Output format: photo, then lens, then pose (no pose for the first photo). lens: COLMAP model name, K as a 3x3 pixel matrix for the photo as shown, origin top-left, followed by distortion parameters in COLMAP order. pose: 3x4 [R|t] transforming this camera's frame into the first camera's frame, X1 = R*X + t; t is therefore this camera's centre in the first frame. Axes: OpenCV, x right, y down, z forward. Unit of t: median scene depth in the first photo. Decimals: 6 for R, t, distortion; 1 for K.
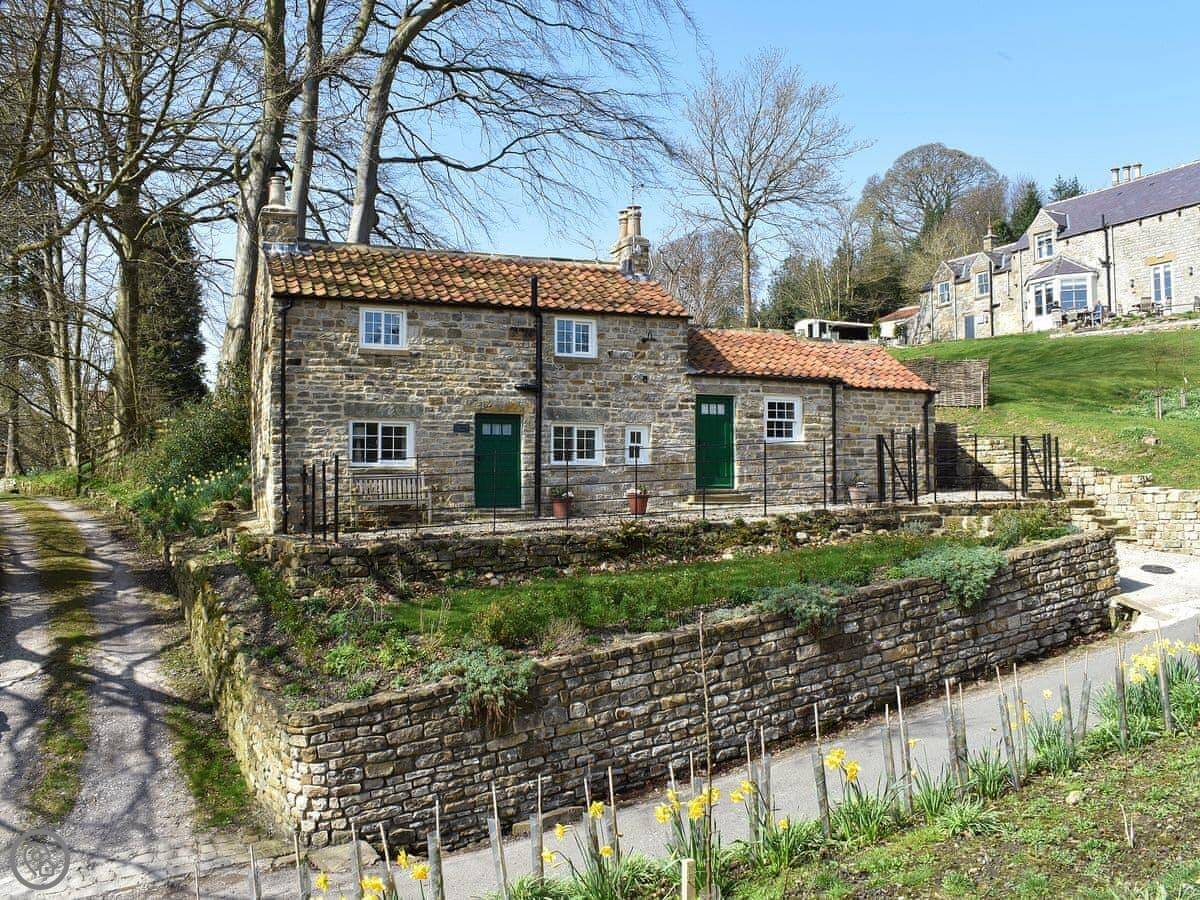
lens RADIAL K [[1092.6, 0, 594.5], [0, 1092.6, 445.3], [0, 0, 1]] dist [-0.081225, 0.000000]
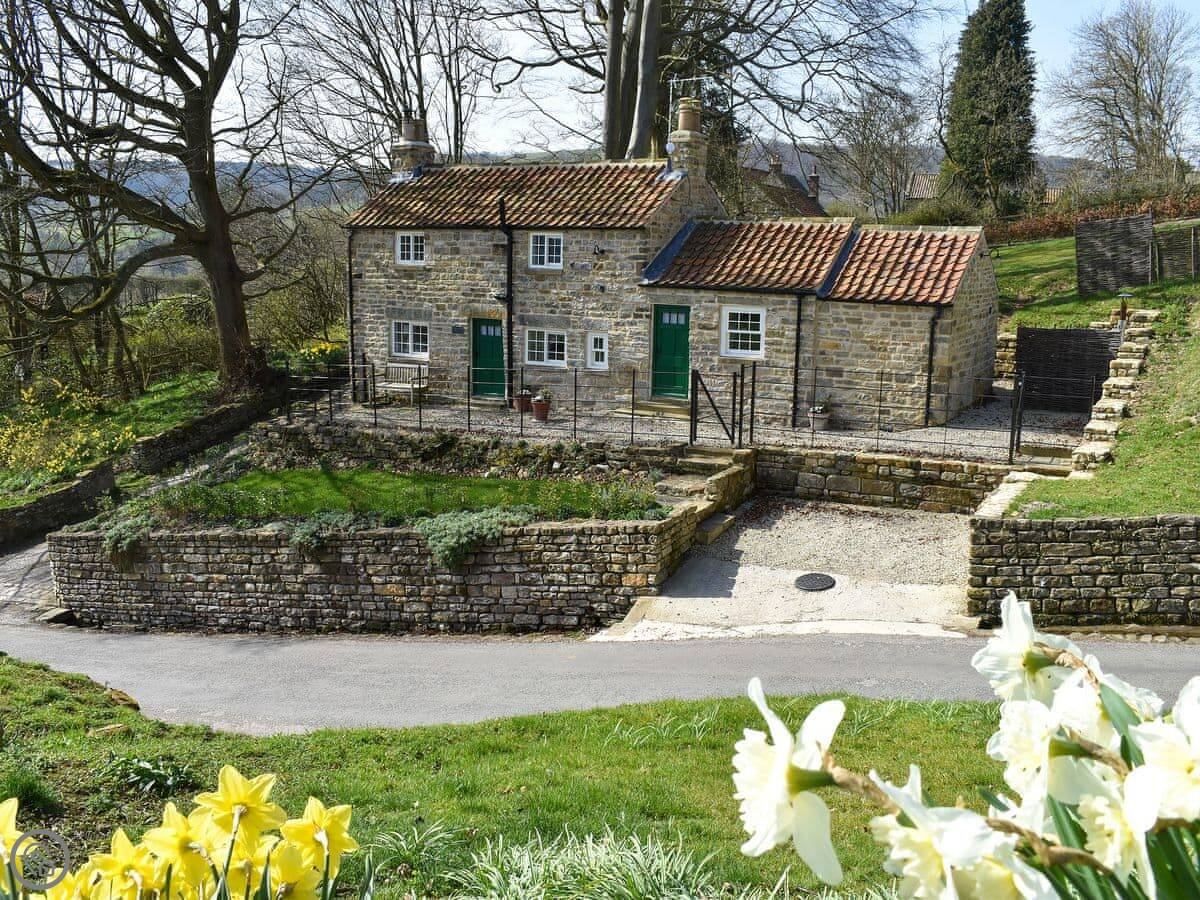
lens RADIAL K [[1092.6, 0, 601.9], [0, 1092.6, 454.1], [0, 0, 1]] dist [-0.081225, 0.000000]
pose [[0.649366, 0.156804, -0.744134, 0.909484], [0.014641, 0.975752, 0.218387, -0.143601], [0.760335, -0.152709, 0.631325, 0.328274]]
